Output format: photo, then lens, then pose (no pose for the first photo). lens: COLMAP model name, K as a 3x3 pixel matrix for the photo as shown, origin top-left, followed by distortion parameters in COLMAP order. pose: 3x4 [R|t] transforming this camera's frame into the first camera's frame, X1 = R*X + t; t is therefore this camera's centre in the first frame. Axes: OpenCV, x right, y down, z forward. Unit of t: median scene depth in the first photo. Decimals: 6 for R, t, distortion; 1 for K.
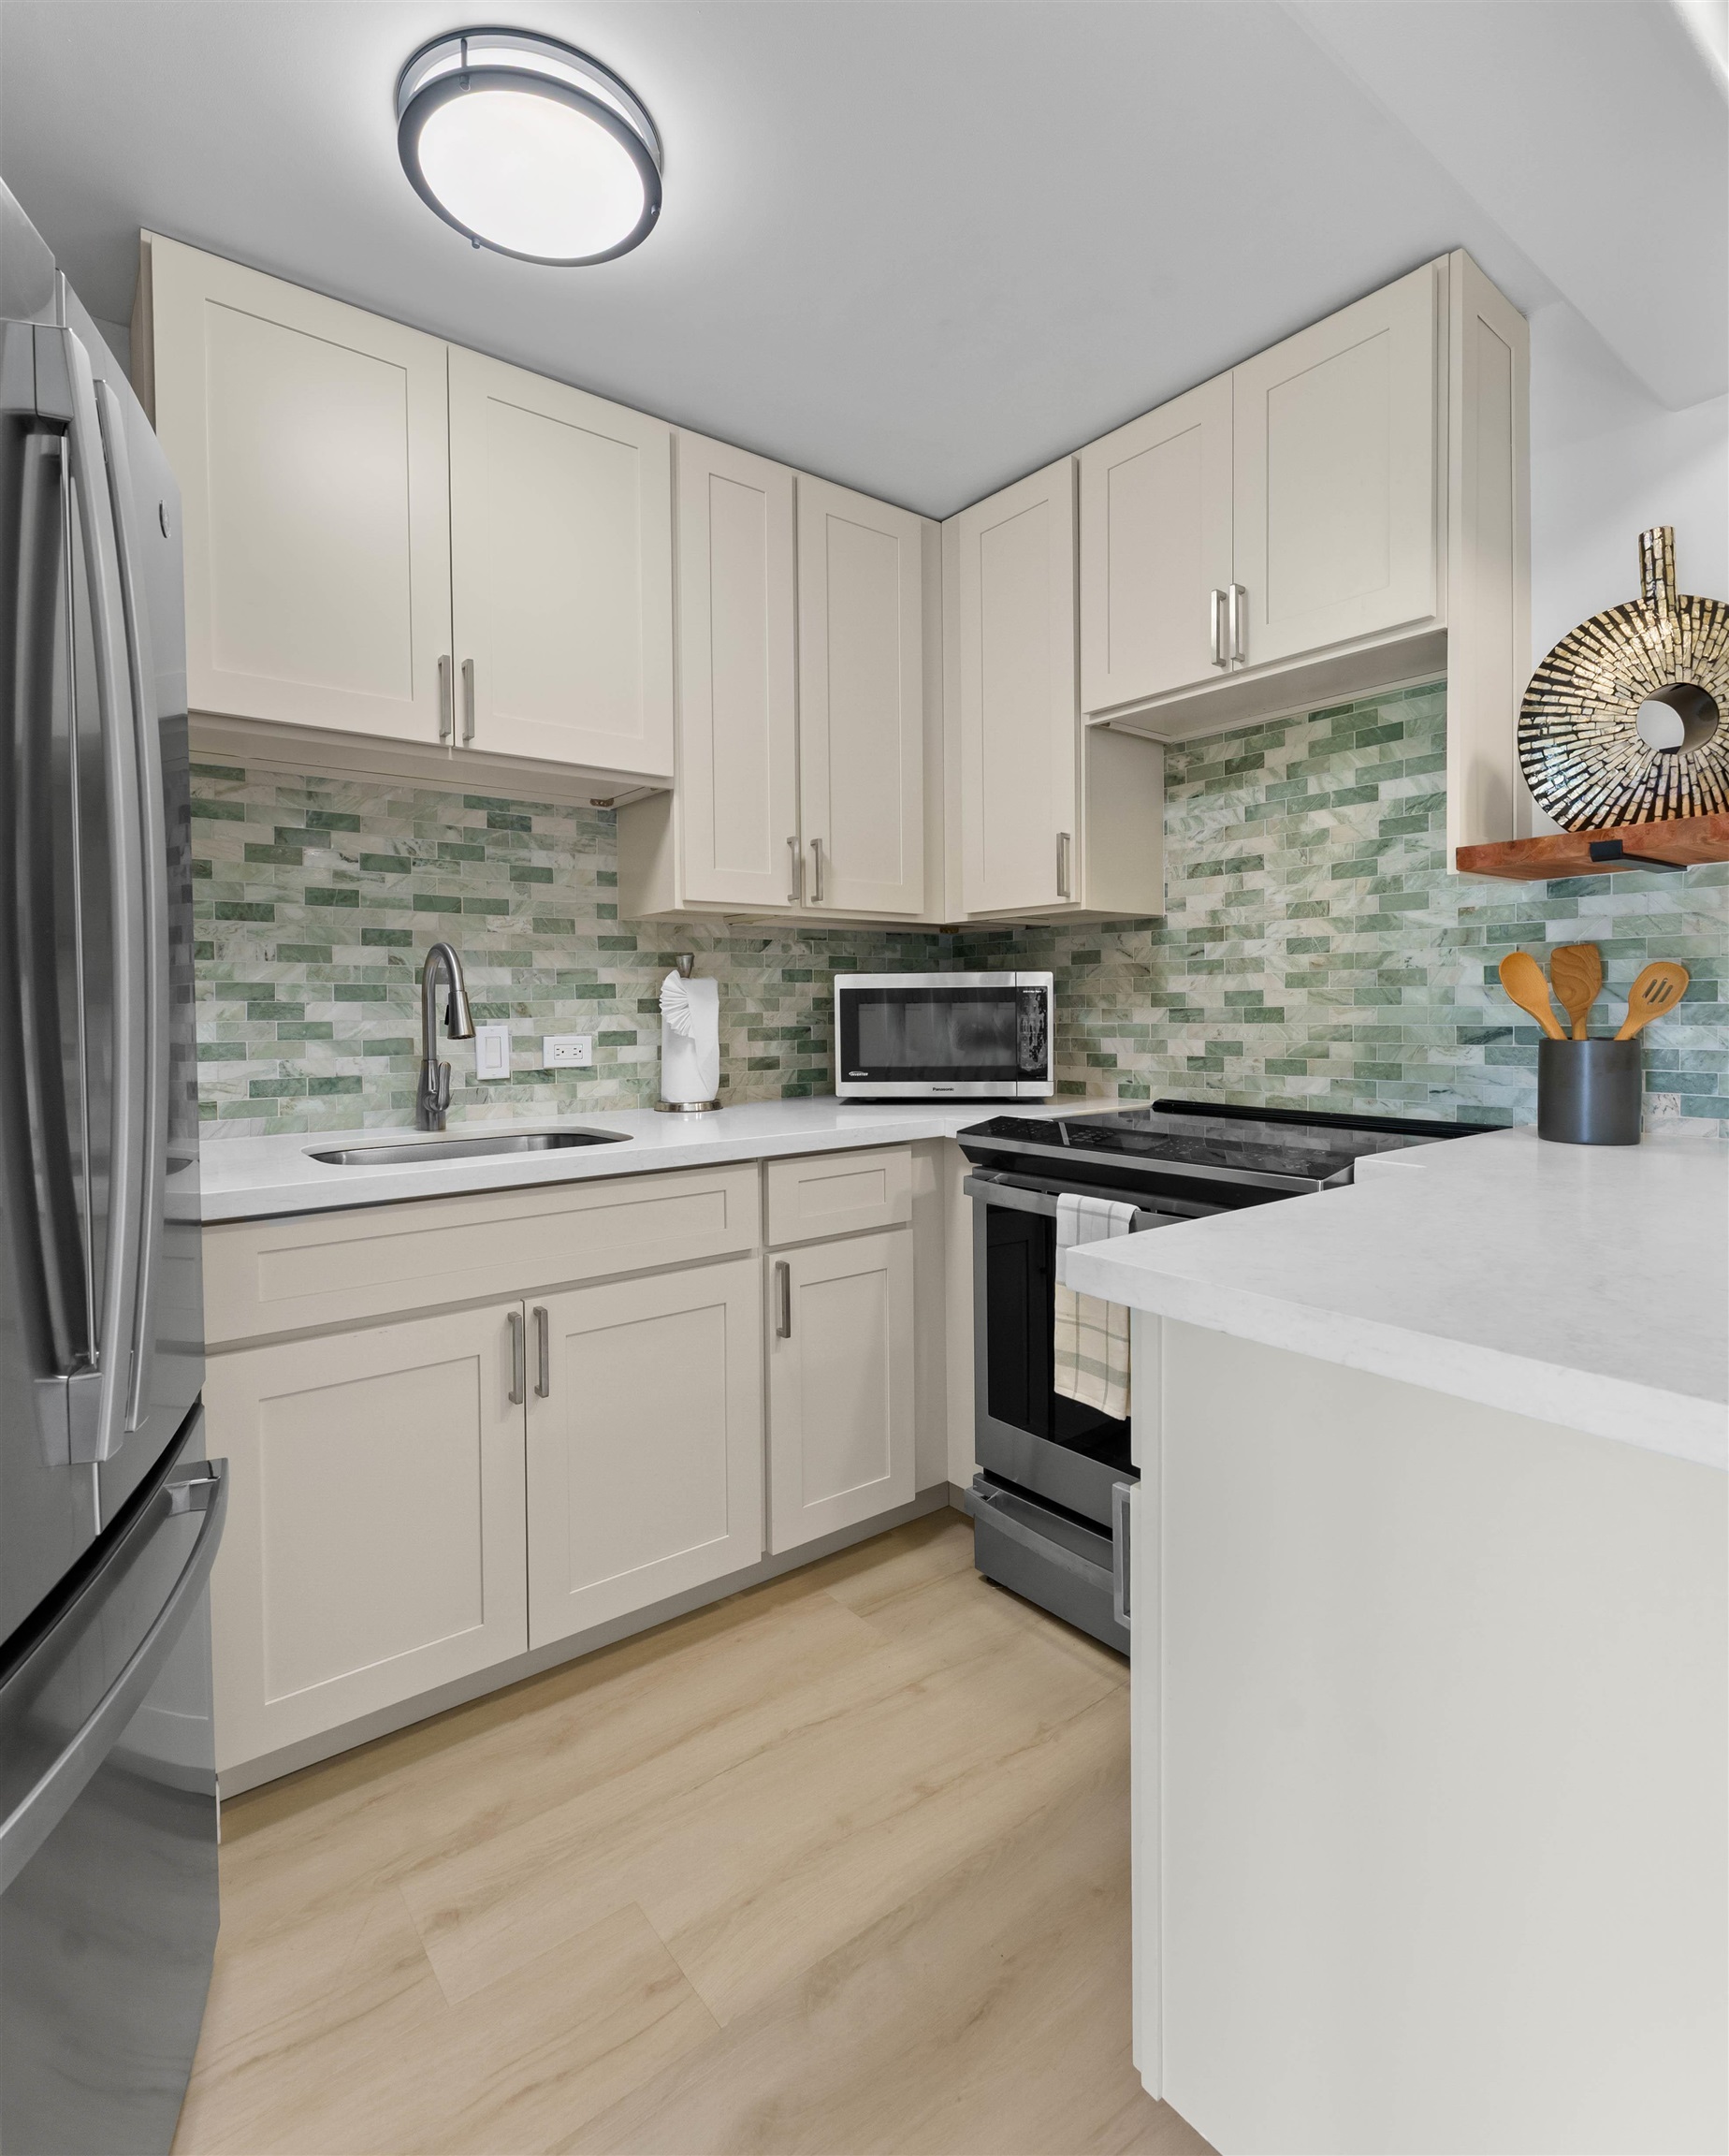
lens RADIAL K [[958.4, 0, 865.2], [0, 958.4, 1025.8], [0, 0, 1]] dist [-0.000645, -0.000340]
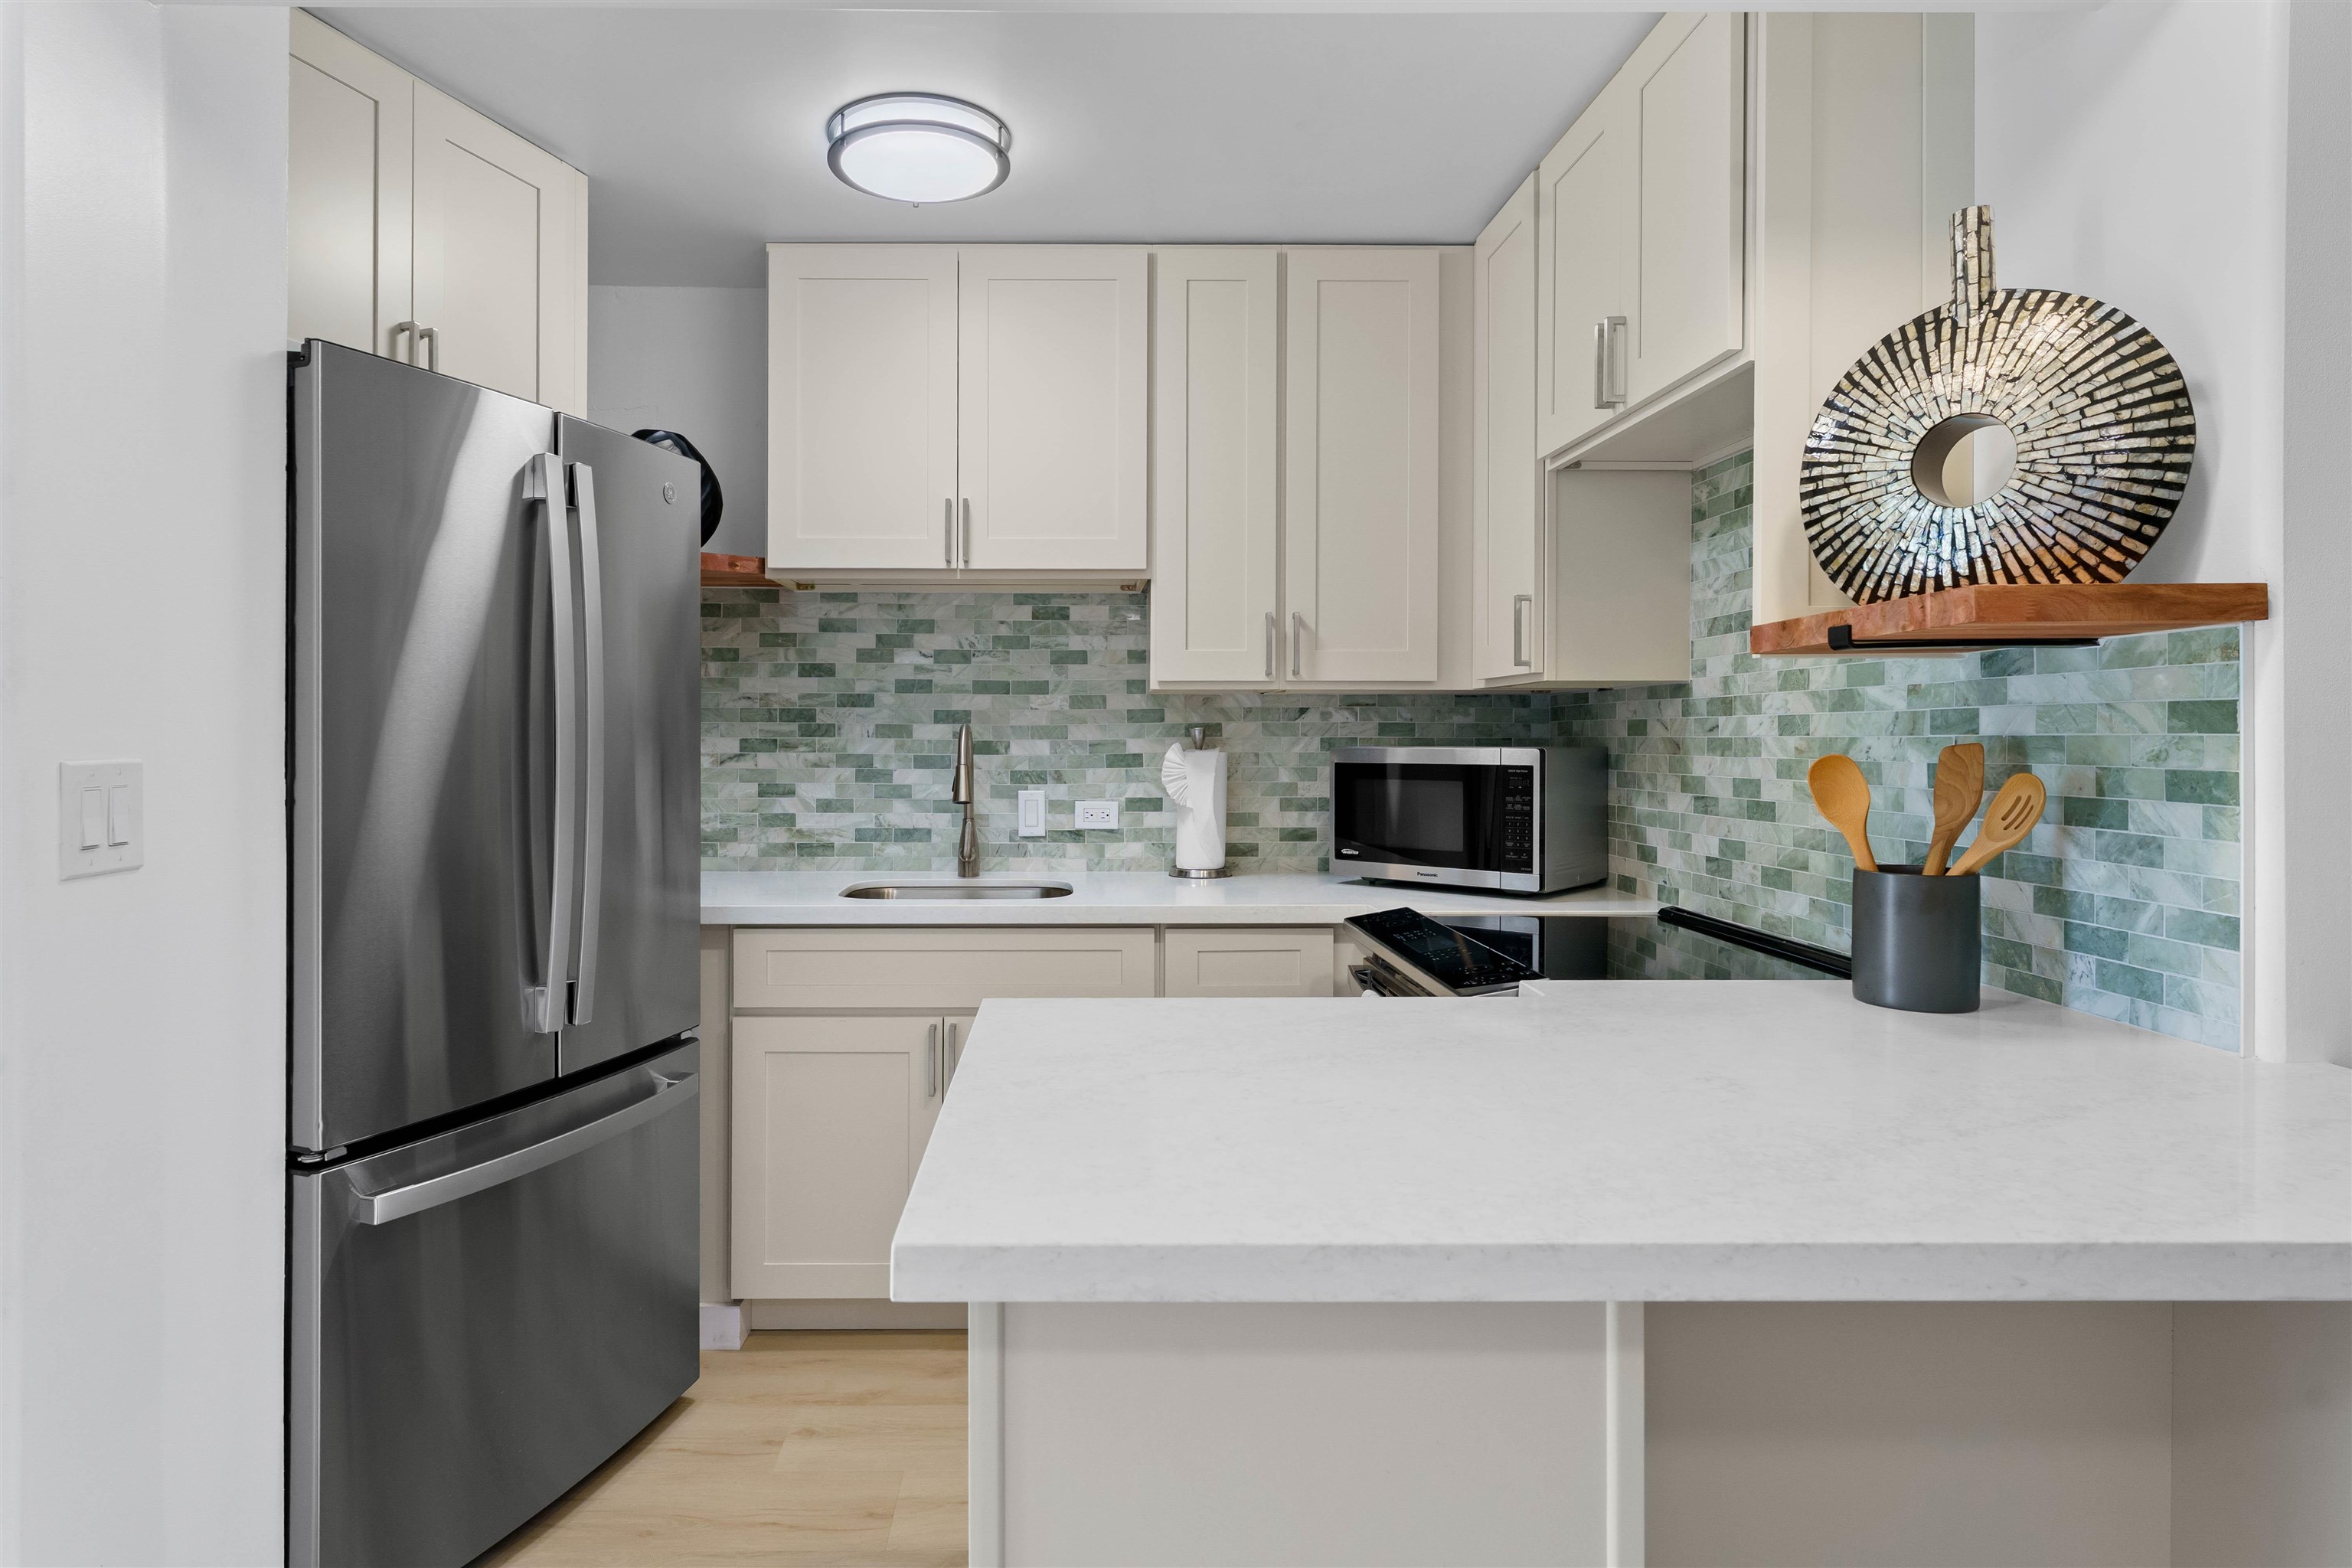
lens RADIAL K [[1225.9, 0, 1175.6], [0, 1225.9, 738.7], [0, 0, 1]] dist [0.001417, 0.000283]
pose [[0.815478, 0.010216, -0.578698, 0.645408], [-0.020088, 0.999741, -0.010657, -0.053289], [0.578440, 0.020316, 0.815472, -0.114751]]
